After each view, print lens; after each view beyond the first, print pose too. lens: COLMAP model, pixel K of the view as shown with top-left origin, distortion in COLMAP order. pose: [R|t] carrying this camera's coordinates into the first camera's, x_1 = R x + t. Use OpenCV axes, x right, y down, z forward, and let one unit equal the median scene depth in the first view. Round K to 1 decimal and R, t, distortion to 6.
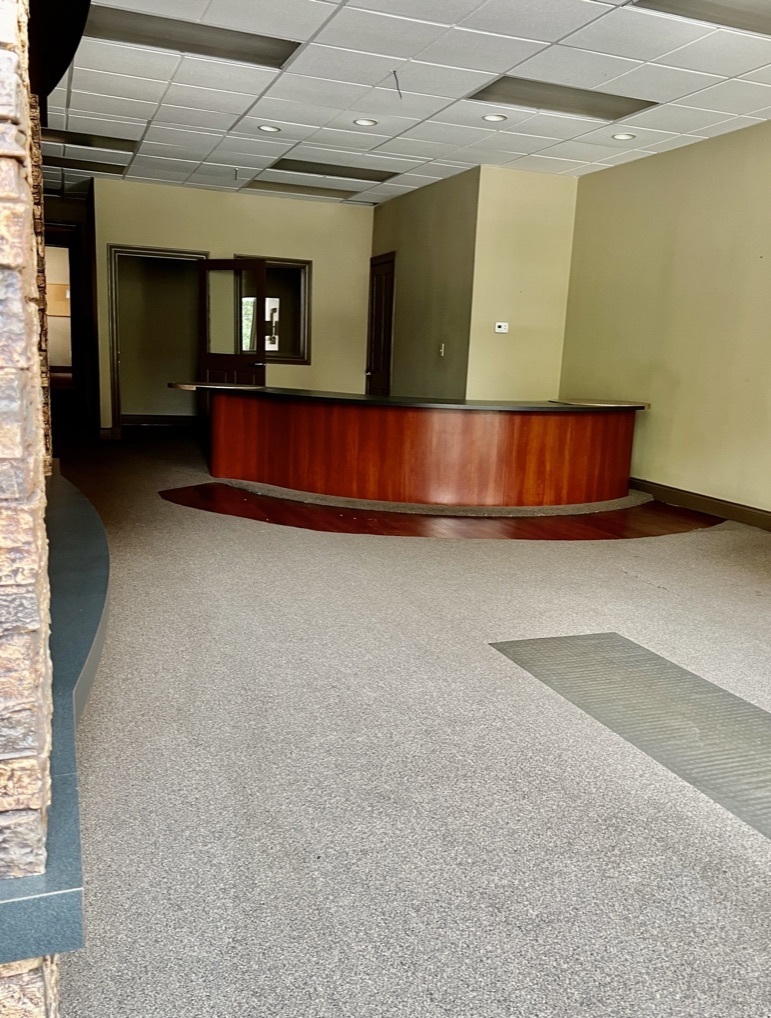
lens RADIAL K [[896.8, 0, 385.5], [0, 896.8, 509.0], [0, 0, 1]] dist [0.129257, 0.001828]
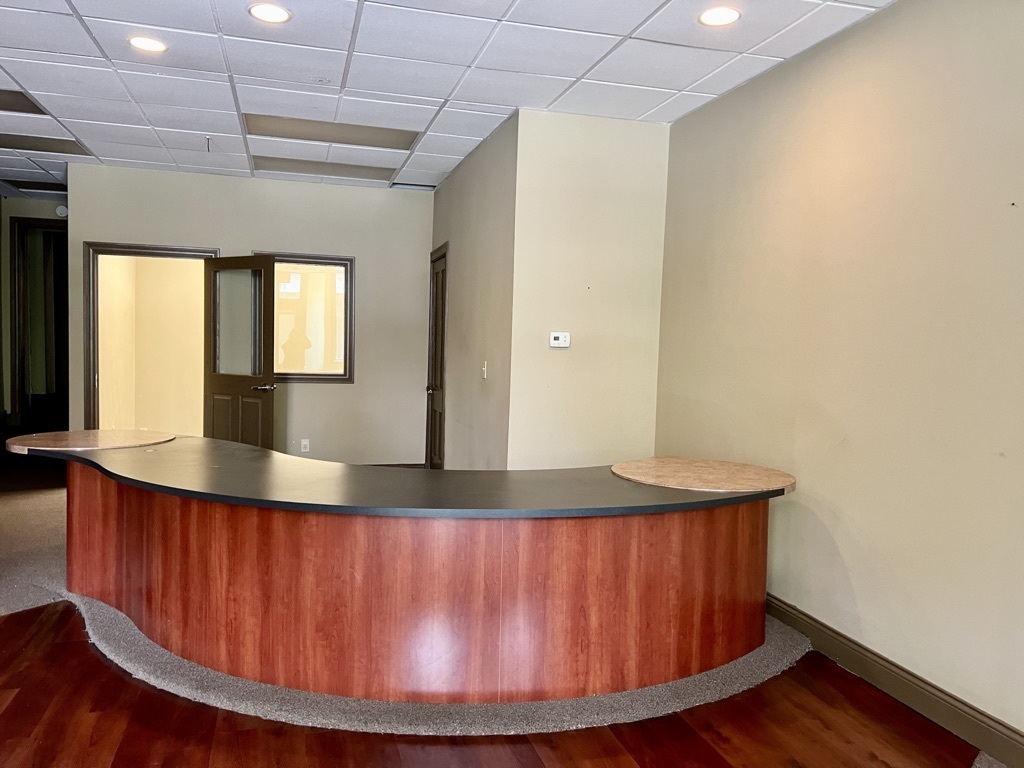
lens RADIAL K [[763.2, 0, 491.4], [0, 763.2, 382.8], [0, 0, 1]] dist [0.078049, -0.000513]
pose [[0.995322, -0.009203, -0.096175, 0.158313], [-0.002652, 0.992476, -0.122409, -0.119162], [0.096578, 0.122091, 0.987809, 0.526693]]
